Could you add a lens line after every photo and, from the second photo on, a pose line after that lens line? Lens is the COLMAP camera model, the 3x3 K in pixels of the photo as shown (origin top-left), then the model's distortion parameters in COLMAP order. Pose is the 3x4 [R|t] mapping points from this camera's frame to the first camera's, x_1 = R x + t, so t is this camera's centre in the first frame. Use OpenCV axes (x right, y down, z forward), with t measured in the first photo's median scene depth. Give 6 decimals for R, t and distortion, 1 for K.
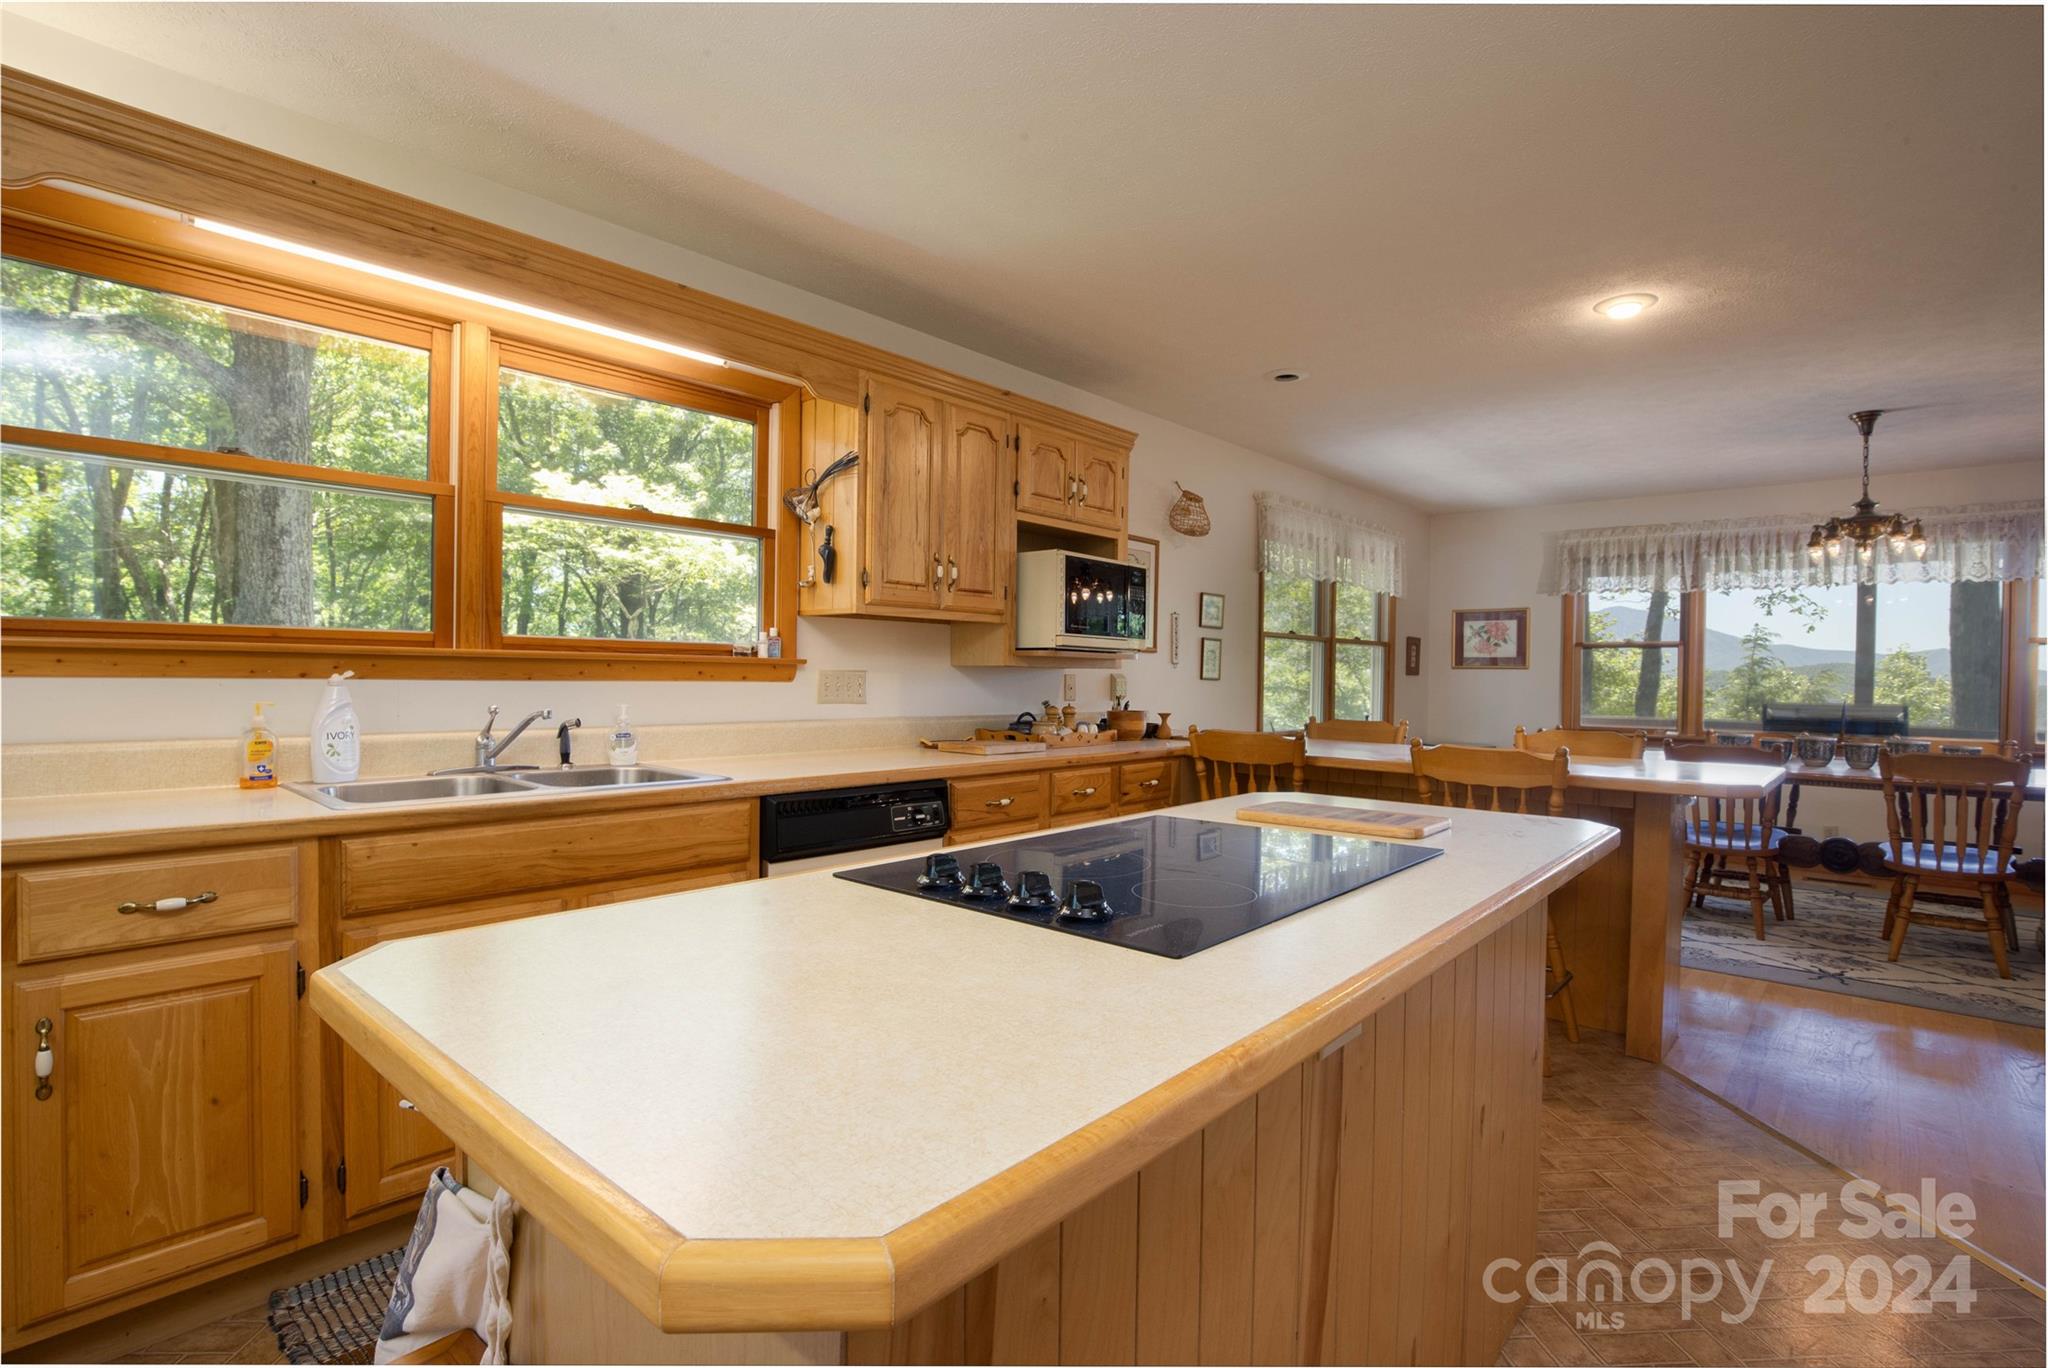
lens RADIAL K [[971.4, 0, 1010.8], [0, 971.4, 696.1], [0, 0, 1]] dist [-0.031831, 0.002238]
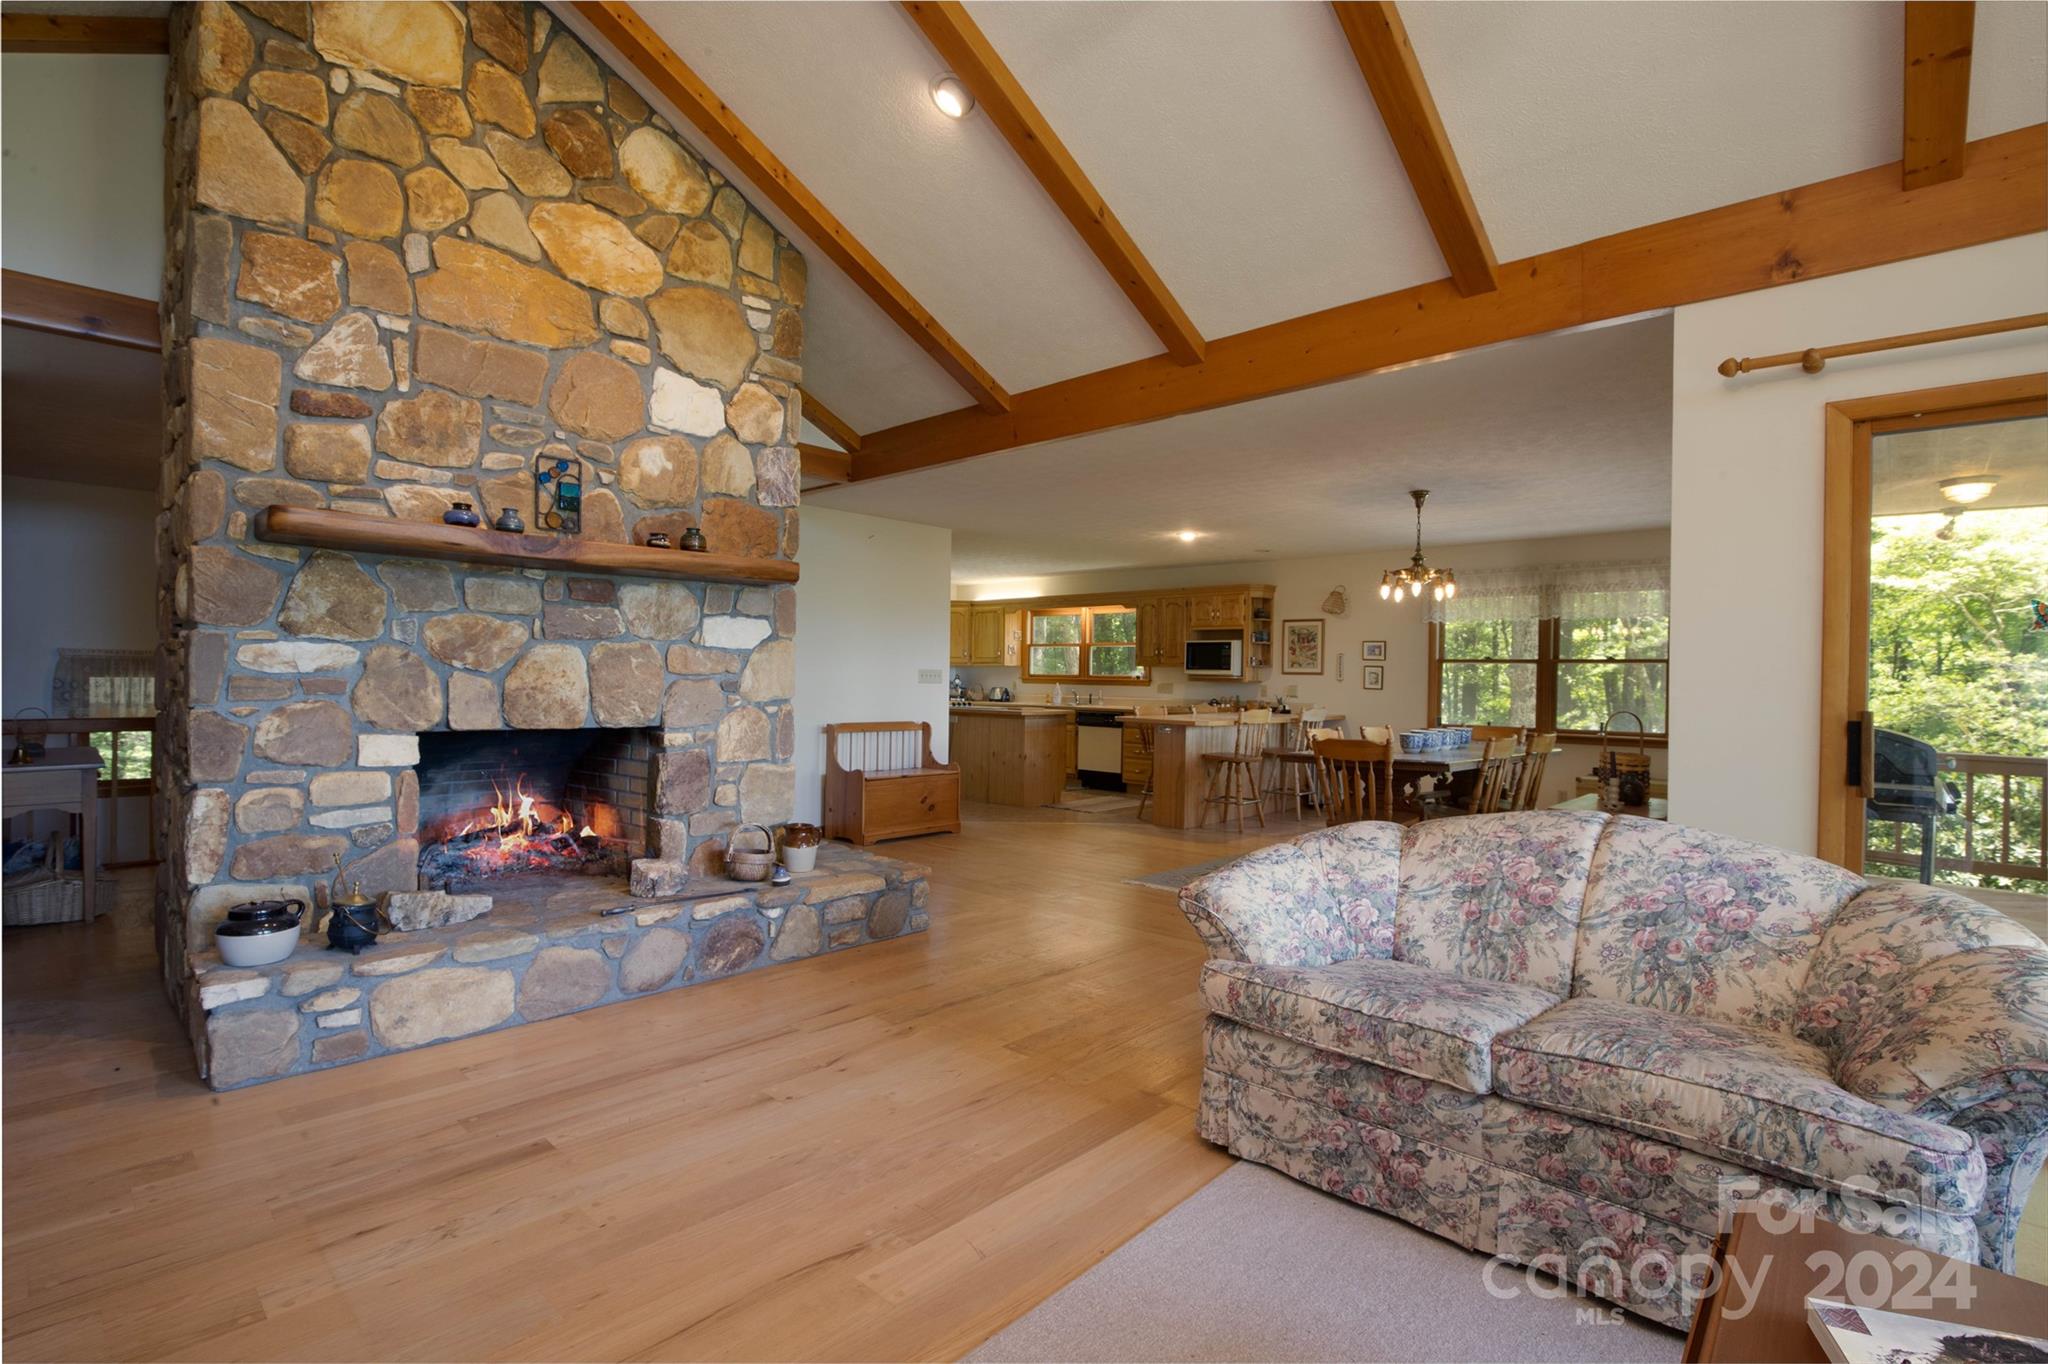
lens RADIAL K [[971.4, 0, 1018.0], [0, 971.4, 662.6], [0, 0, 1]] dist [-0.031831, 0.002238]
pose [[-0.016746, -0.027466, -0.999482, 3.826380], [-0.041502, 0.998780, -0.026751, 0.014026], [0.998998, 0.041033, -0.017866, 0.714107]]
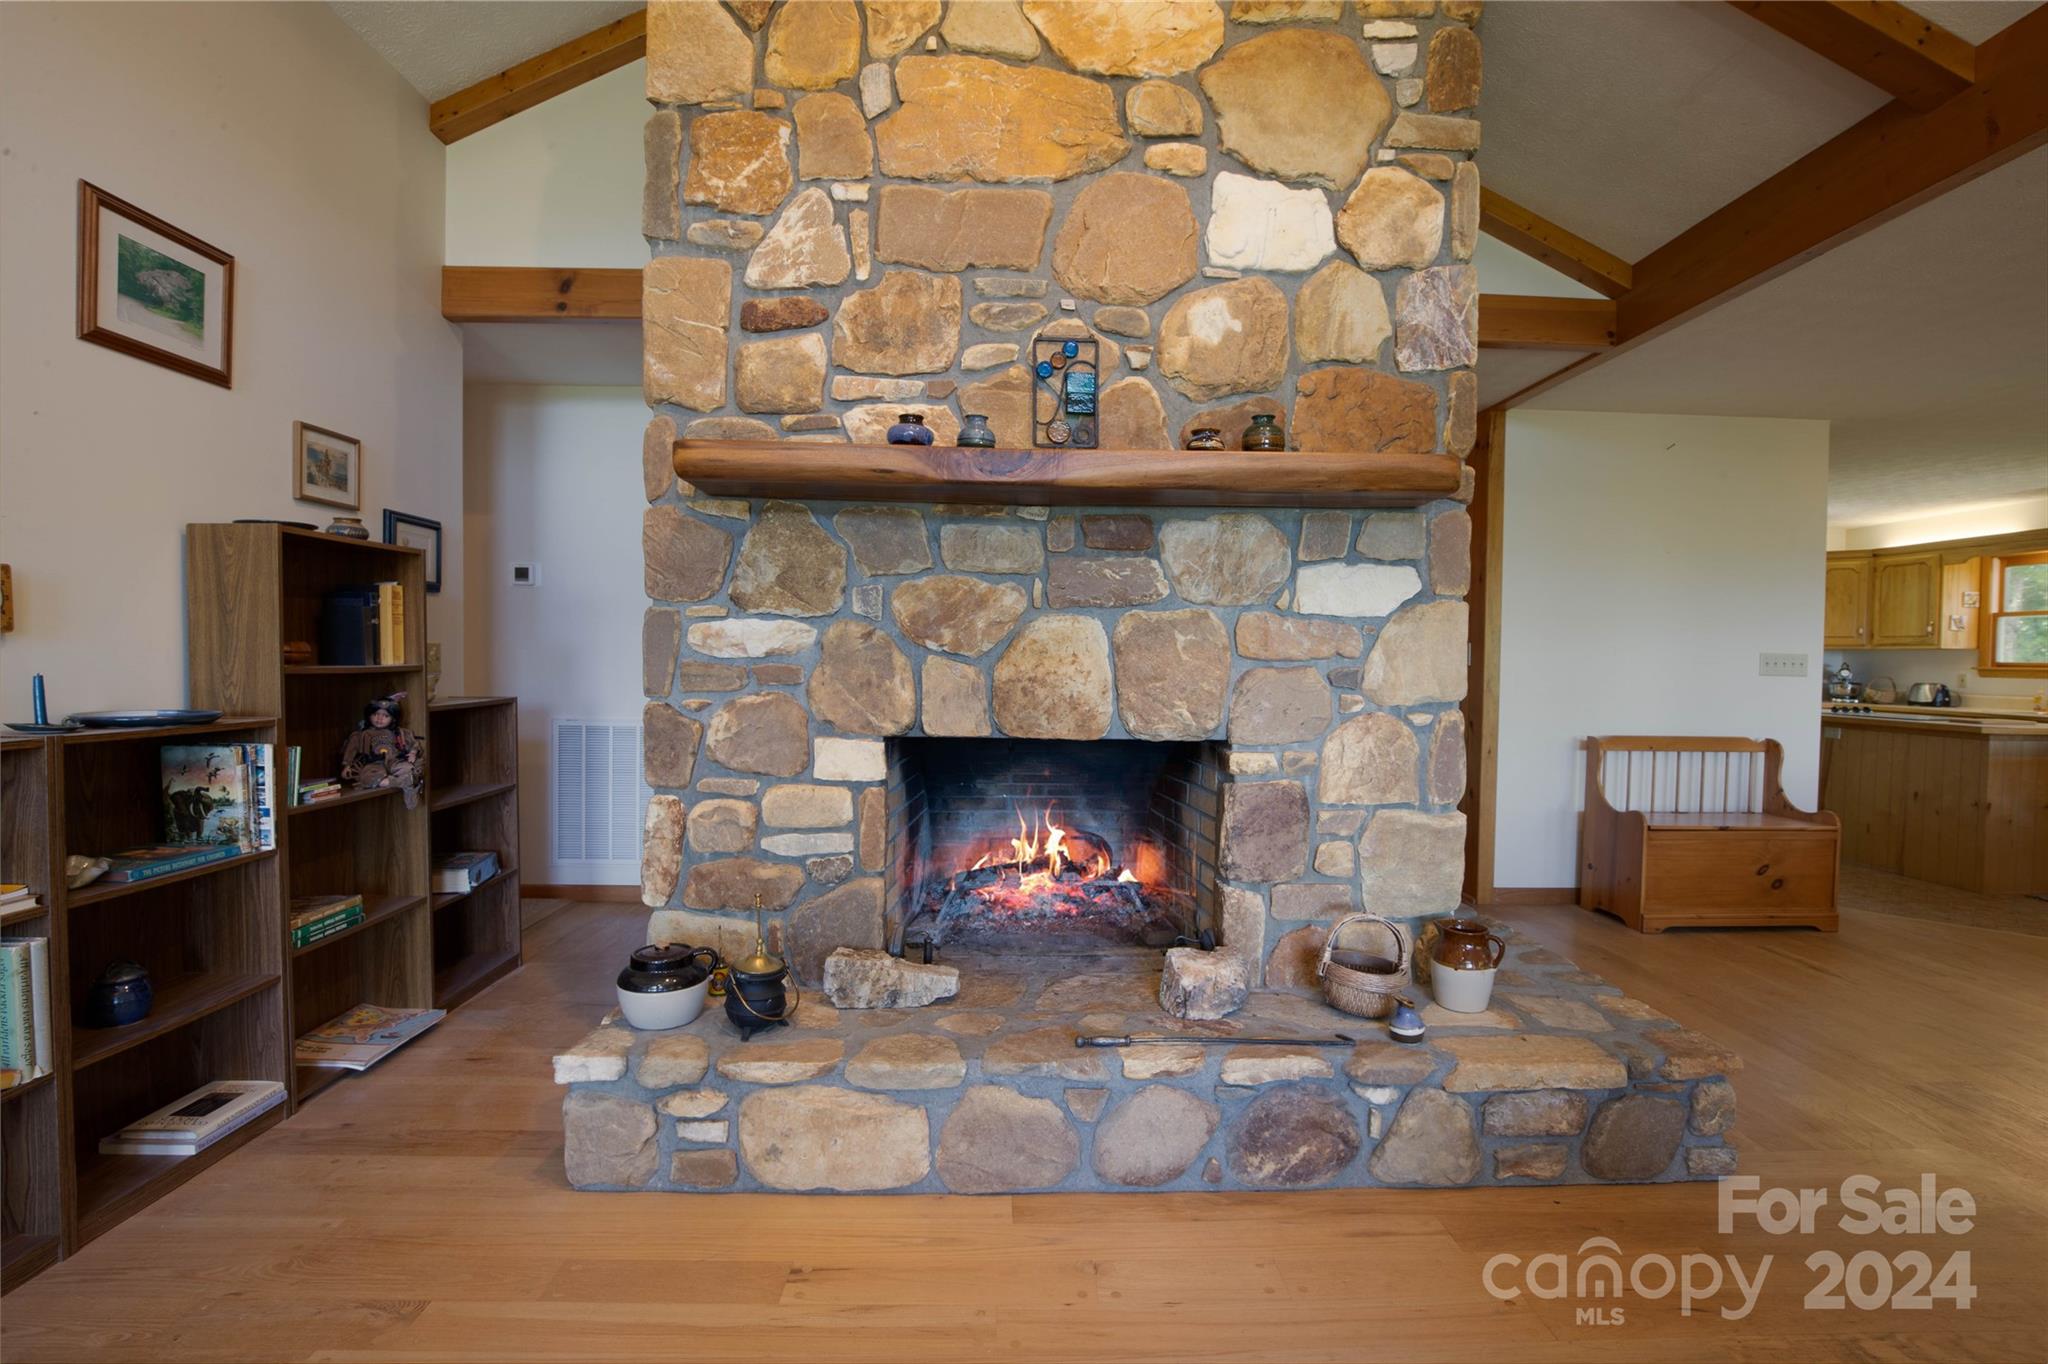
lens RADIAL K [[971.4, 0, 1028.9], [0, 971.4, 685.0], [0, 0, 1]] dist [-0.031831, 0.002238]
pose [[-0.713614, -0.000380, -0.700539, 3.105400], [-0.040093, 0.998383, 0.040299, 0.009255], [0.699391, 0.056845, -0.712476, 0.678561]]
